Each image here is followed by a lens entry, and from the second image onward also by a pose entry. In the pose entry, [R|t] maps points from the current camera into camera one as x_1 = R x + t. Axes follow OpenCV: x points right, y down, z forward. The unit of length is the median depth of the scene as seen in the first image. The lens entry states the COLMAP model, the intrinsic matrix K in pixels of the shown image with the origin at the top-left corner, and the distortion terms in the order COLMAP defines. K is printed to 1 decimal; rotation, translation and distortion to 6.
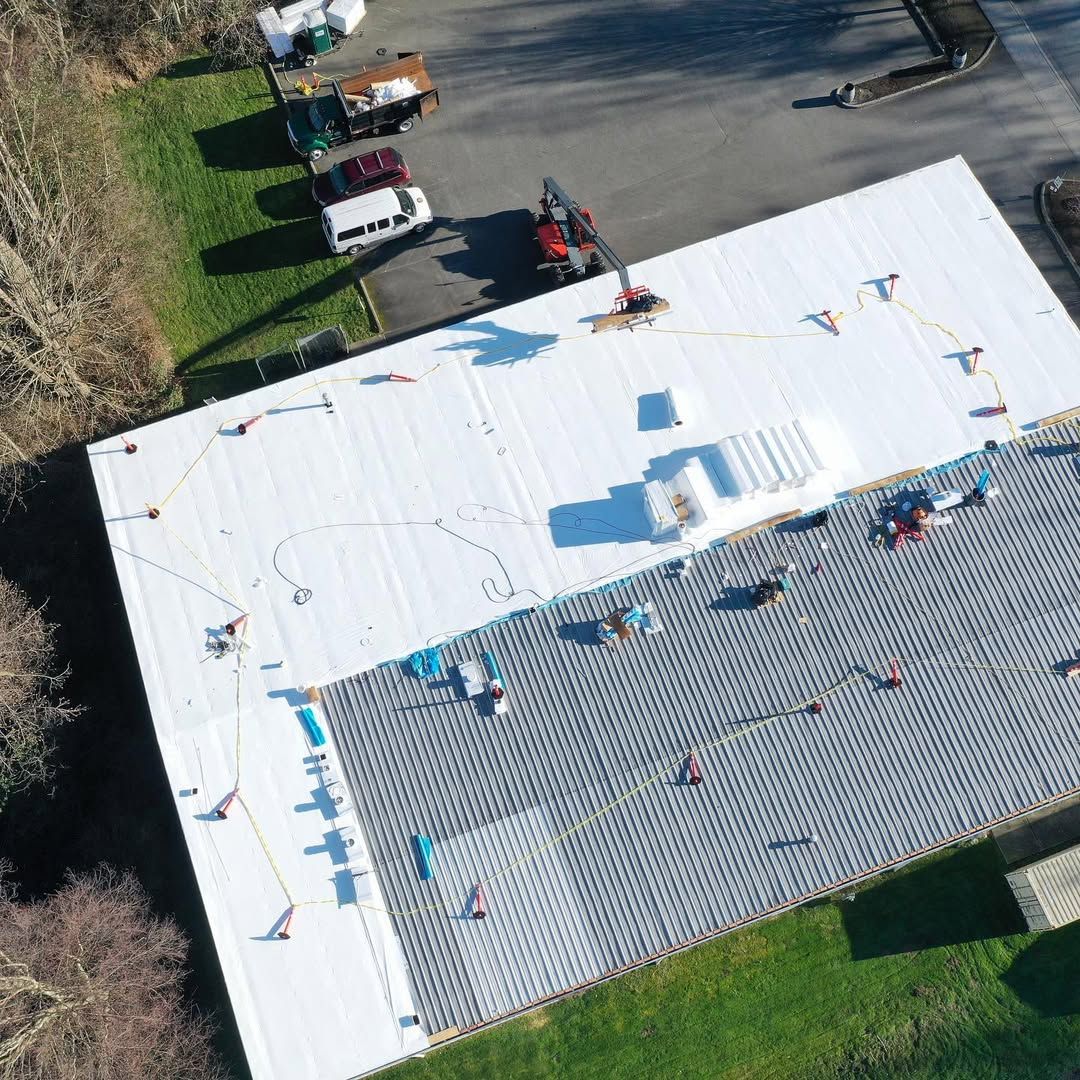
lens RADIAL K [[1266.4, 0, 544.6], [0, 1266.4, 543.3], [0, 0, 1]] dist [-0.015789, 0.005387]
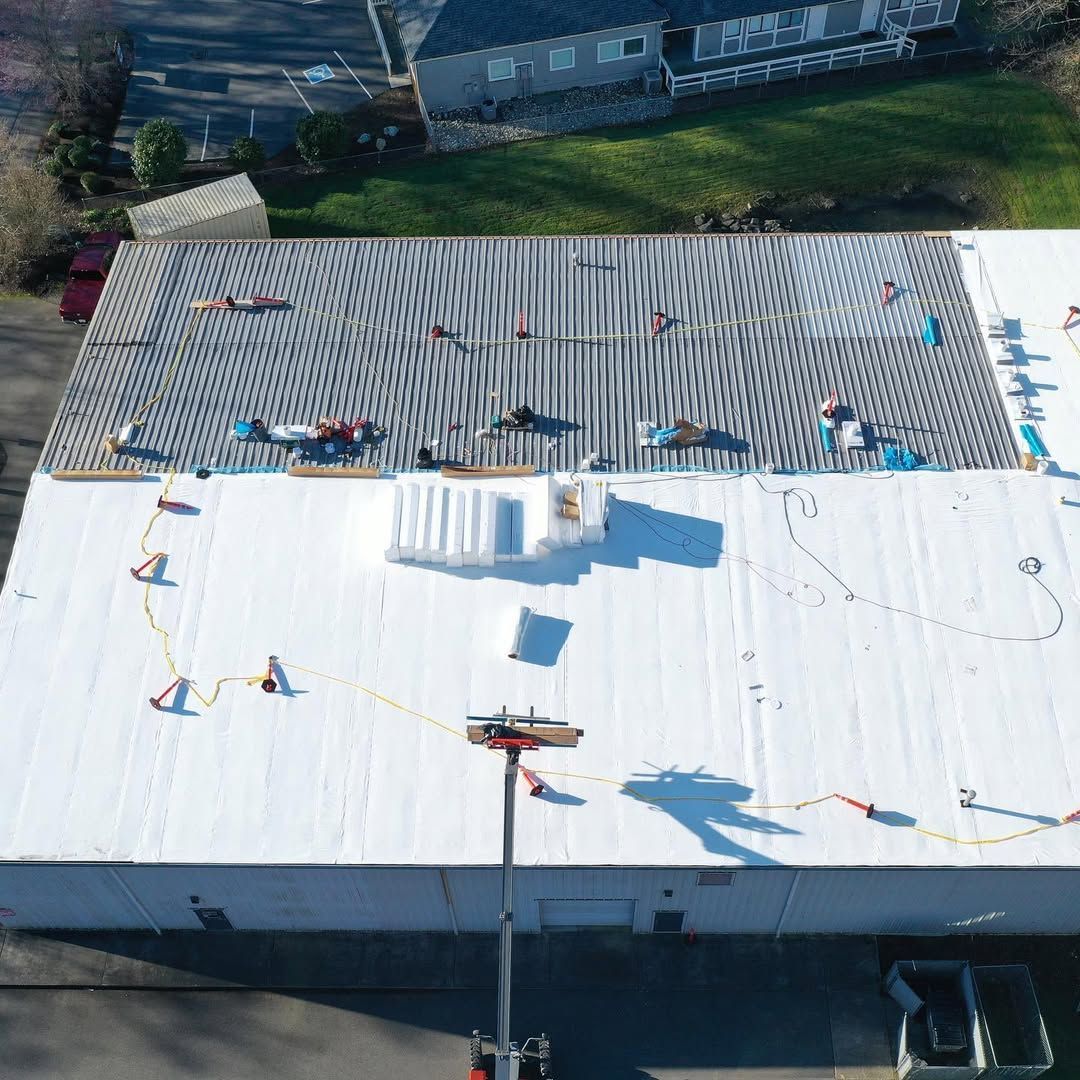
lens RADIAL K [[1266.4, 0, 544.6], [0, 1266.4, 543.3], [0, 0, 1]] dist [-0.015789, 0.005387]
pose [[-0.932223, -0.260318, 0.251387, -0.097769], [0.352749, -0.498551, 0.791843, -0.721707], [-0.080802, 0.826851, 0.556587, 0.549284]]
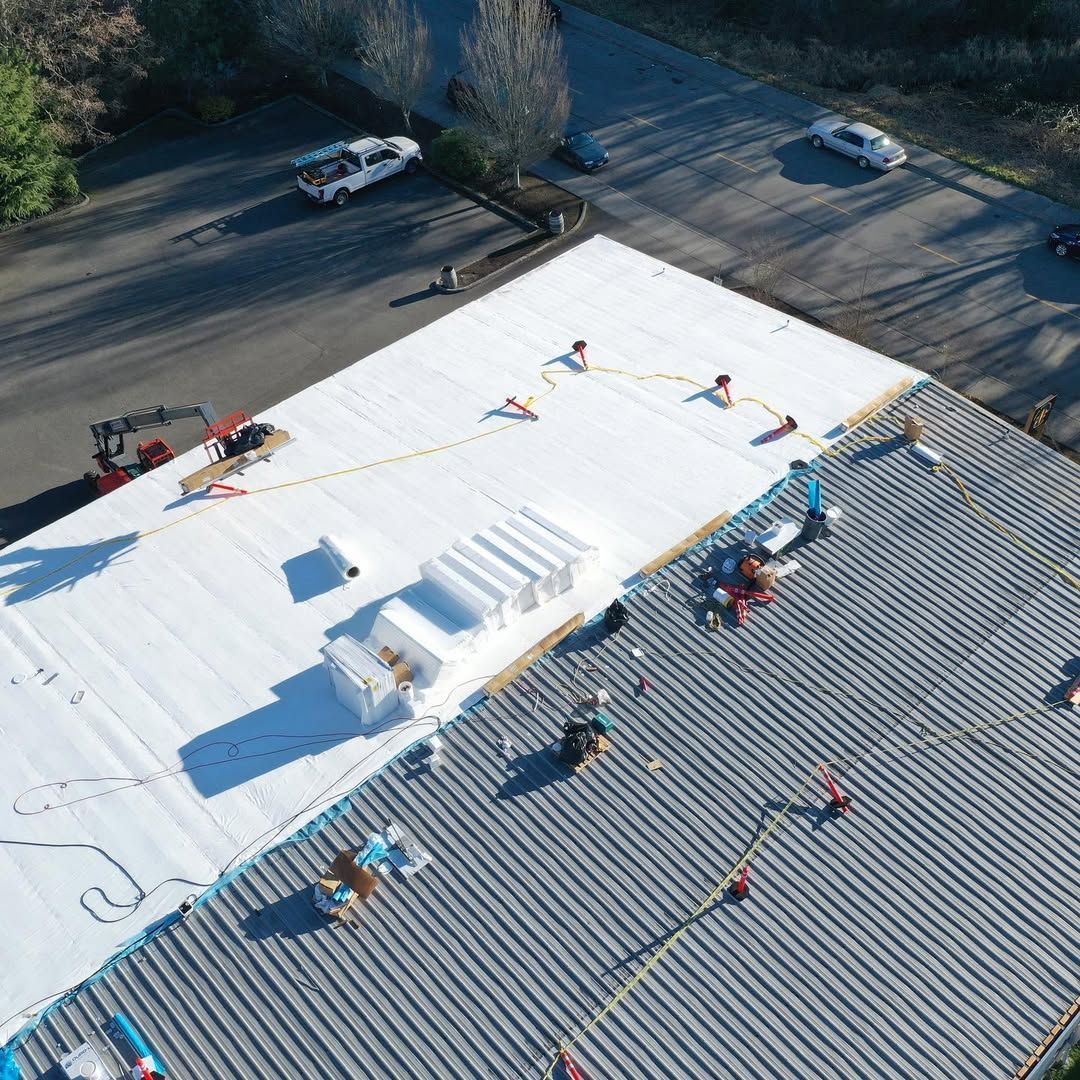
lens RADIAL K [[1266.4, 0, 544.6], [0, 1266.4, 543.3], [0, 0, 1]] dist [-0.015789, 0.005387]
pose [[0.921031, -0.265406, 0.285063, 0.018175], [0.361378, 0.855318, -0.371263, 0.168270], [-0.145284, 0.444961, 0.883687, 0.439228]]
